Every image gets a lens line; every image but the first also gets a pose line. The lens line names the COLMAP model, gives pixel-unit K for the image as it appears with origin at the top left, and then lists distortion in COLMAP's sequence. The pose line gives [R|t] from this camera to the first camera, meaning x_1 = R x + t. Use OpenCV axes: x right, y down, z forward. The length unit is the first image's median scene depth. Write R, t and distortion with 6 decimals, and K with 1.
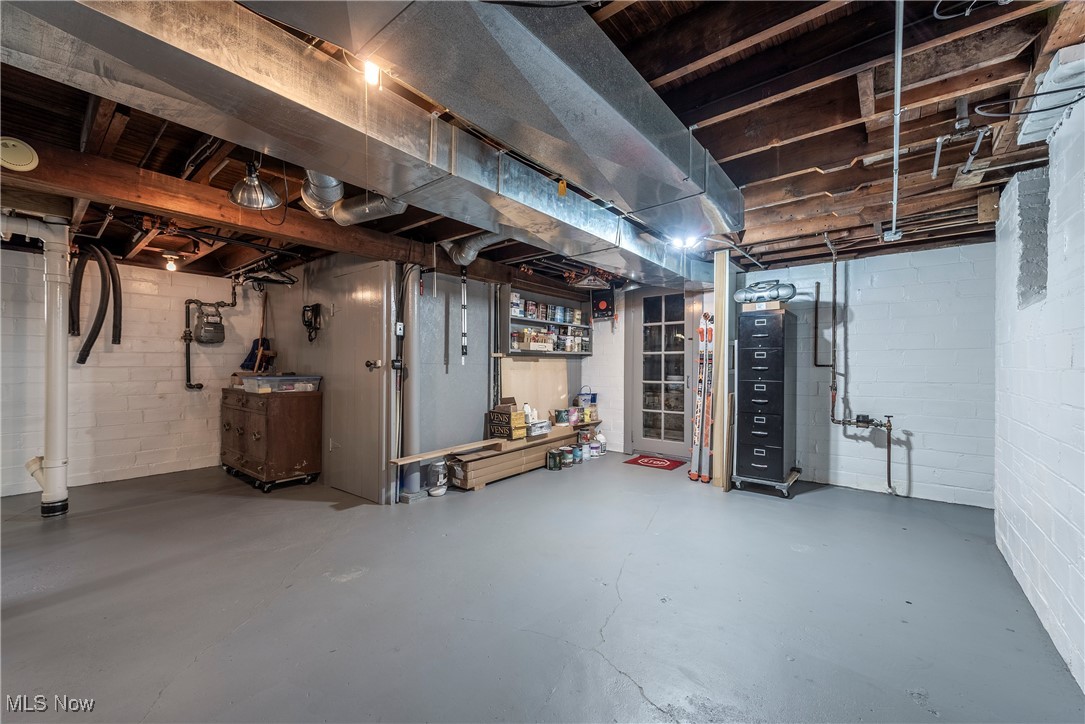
lens RADIAL K [[434.4, 0, 540.0], [0, 434.4, 365.1], [0, 0, 1]] dist [0.000764, -0.000847]
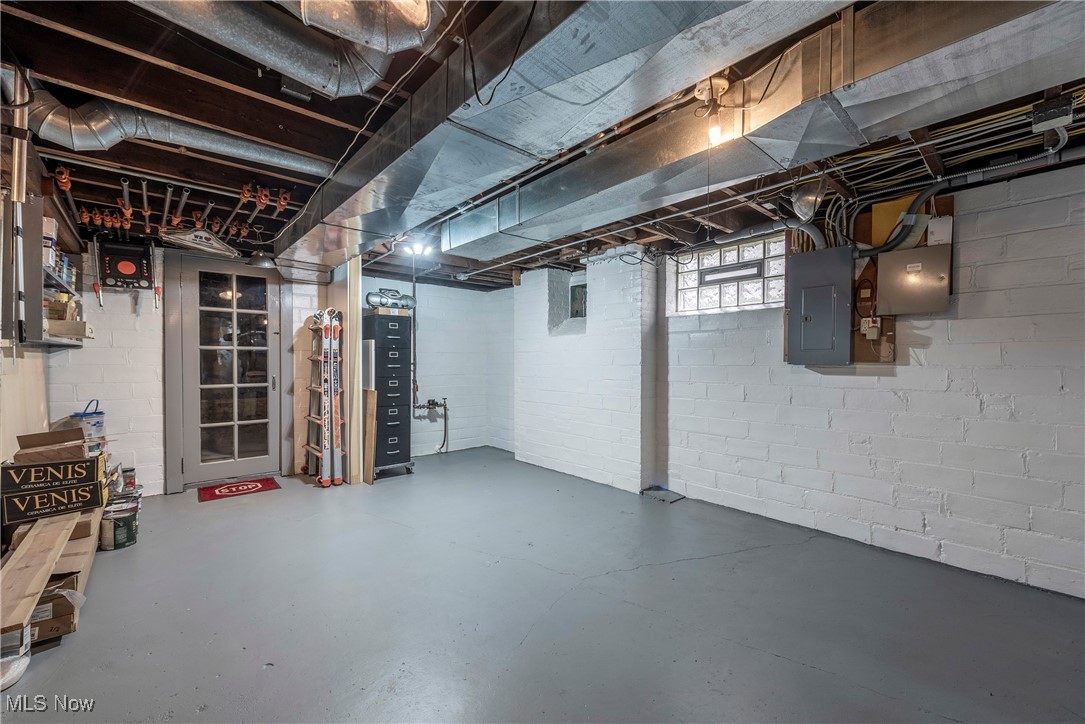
lens RADIAL K [[440.2, 0, 542.7], [0, 440.2, 364.7], [0, 0, 1]] dist [0.017533, -0.005755]
pose [[0.150508, -0.007147, 0.988583, -0.510581], [-0.001700, 0.999971, 0.007488, -0.005658], [-0.988607, -0.002807, 0.150491, 0.394863]]
